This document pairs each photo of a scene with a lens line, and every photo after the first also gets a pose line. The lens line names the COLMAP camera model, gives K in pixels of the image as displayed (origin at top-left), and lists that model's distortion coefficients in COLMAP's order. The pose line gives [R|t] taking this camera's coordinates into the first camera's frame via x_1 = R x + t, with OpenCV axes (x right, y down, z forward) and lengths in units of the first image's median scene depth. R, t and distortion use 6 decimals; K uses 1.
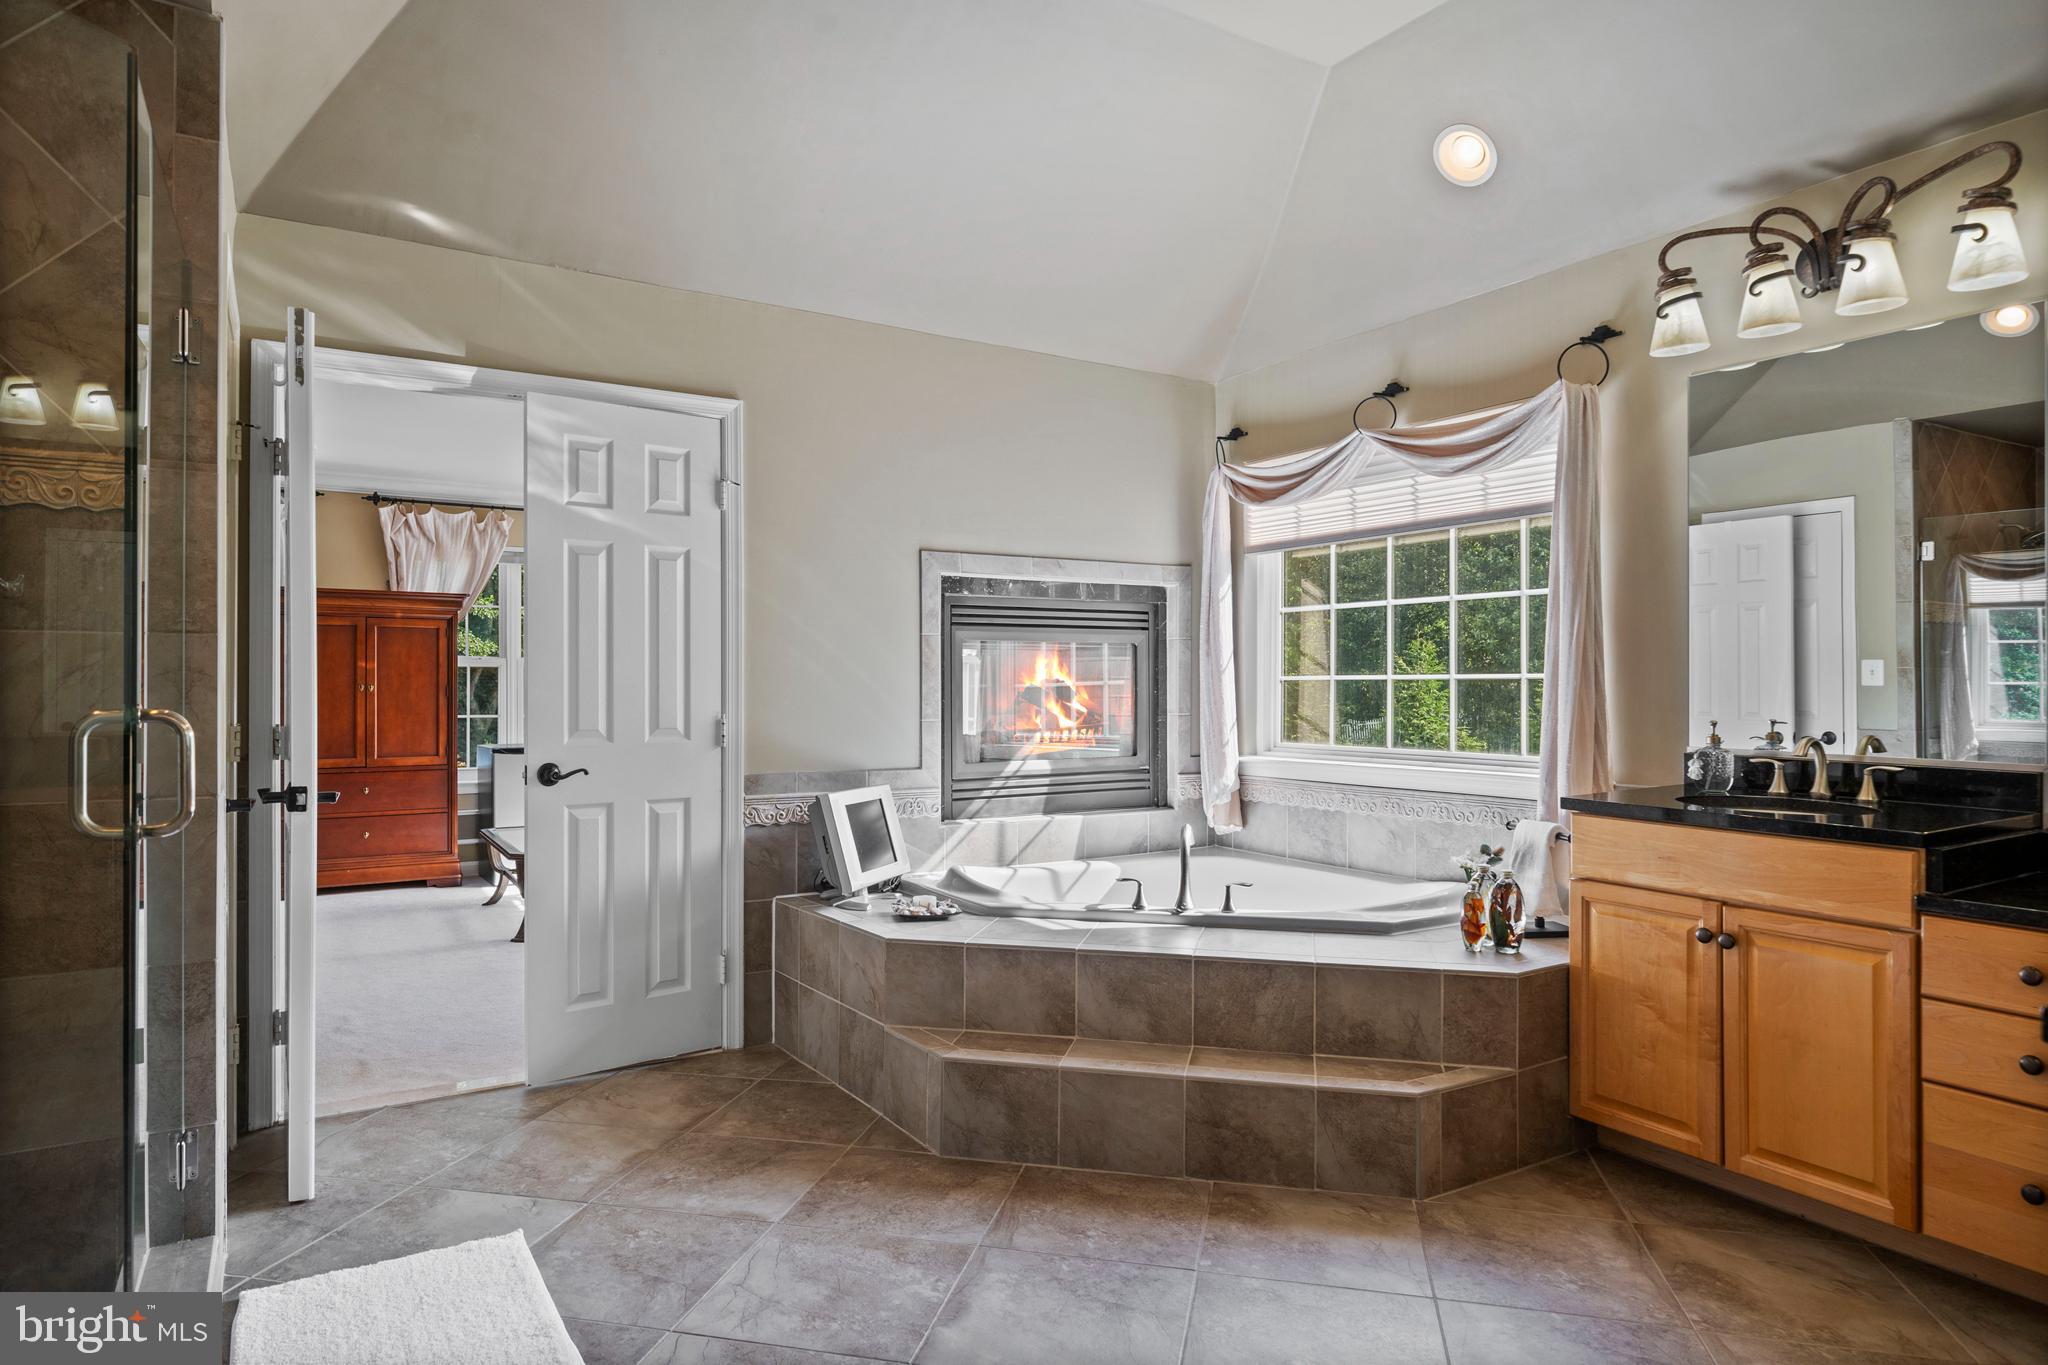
lens RADIAL K [[1221.1, 0, 1024.0], [0, 1221.1, 682.5], [0, 0, 1]] dist [0.000871, -0.000866]
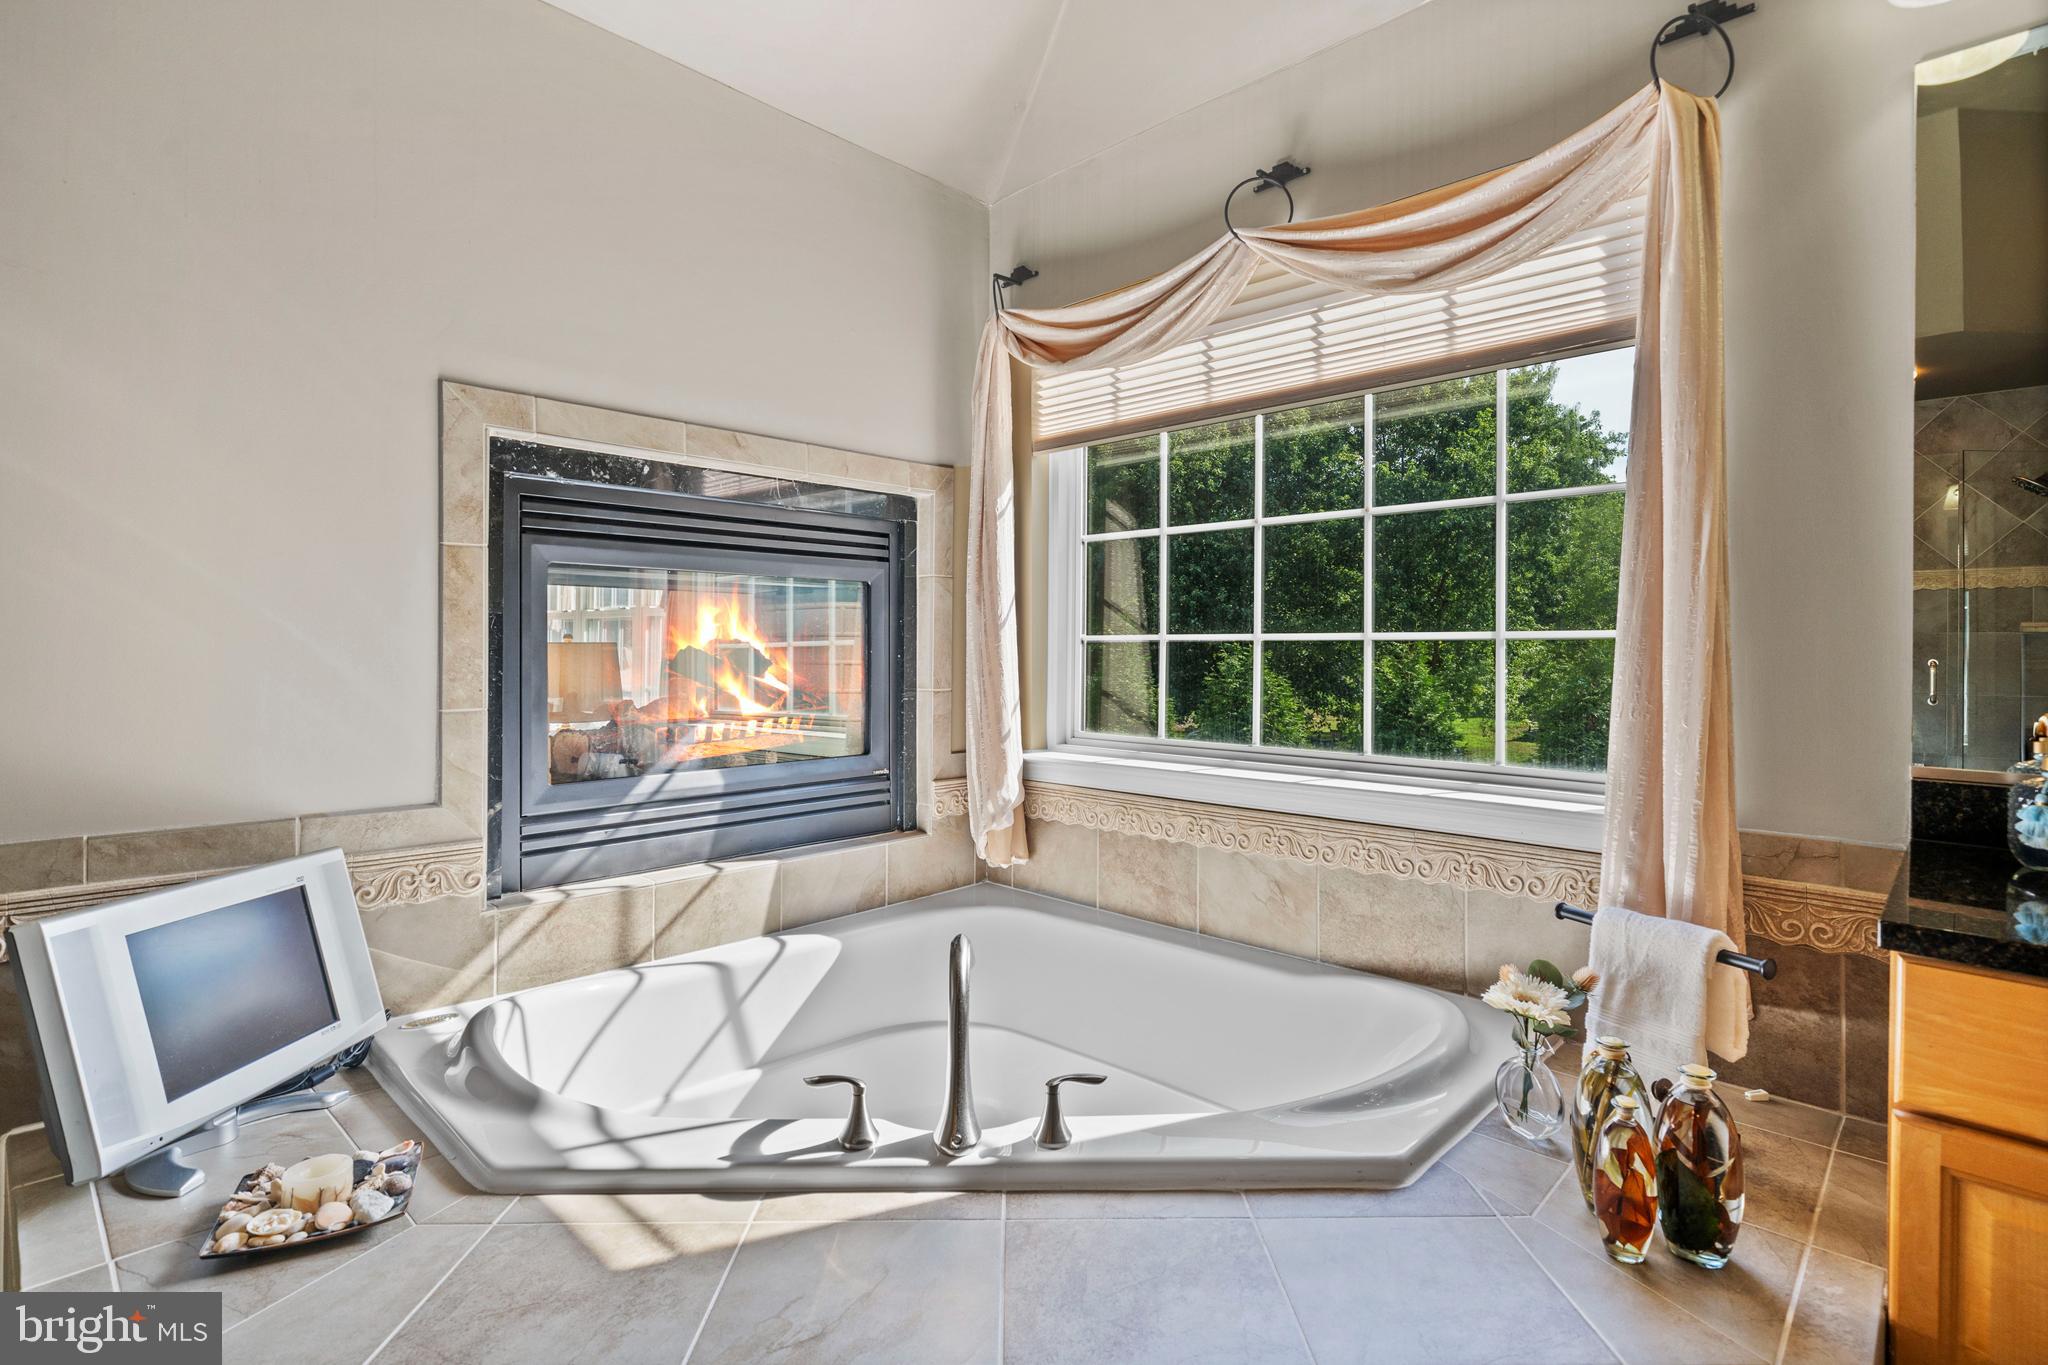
lens RADIAL K [[989.0, 0, 1045.3], [0, 989.0, 649.8], [0, 0, 1]] dist [0.003014, 0.000069]
pose [[0.968454, 0.004884, 0.249144, 0.056286], [-0.005958, 0.999976, 0.003556, 0.001940], [-0.249121, -0.004929, 0.968460, 0.510366]]
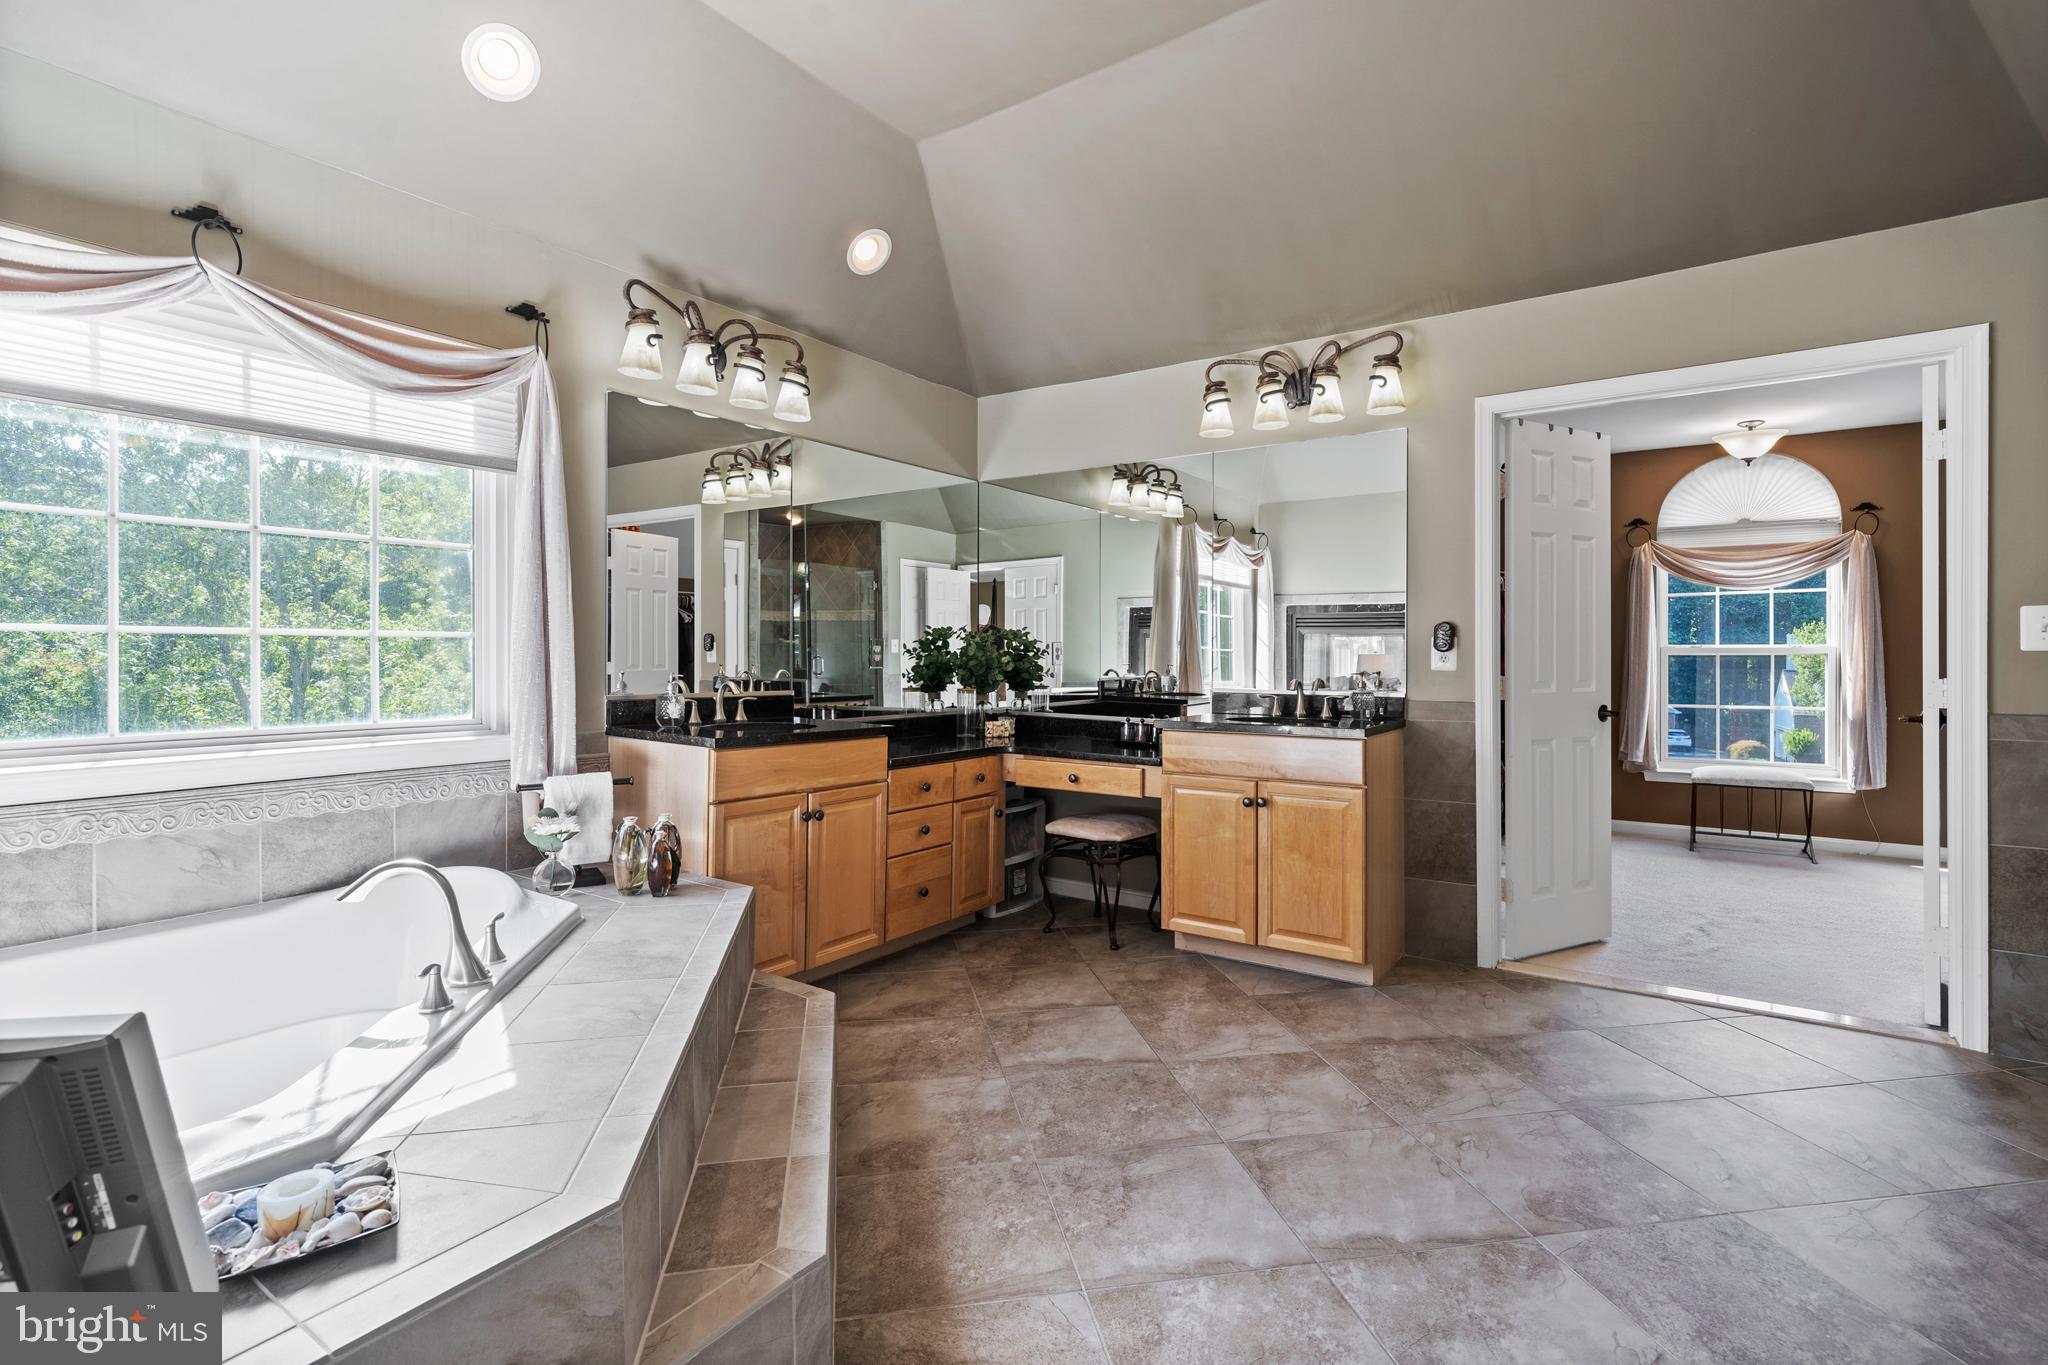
lens RADIAL K [[951.3, 0, 1021.1], [0, 951.3, 659.5], [0, 0, 1]] dist [0.000128, -0.000060]
pose [[-0.389492, -0.005853, 0.921011, -0.362073], [-0.004775, 0.999979, 0.004335, 0.008122], [-0.921017, -0.002710, -0.389512, 0.743126]]
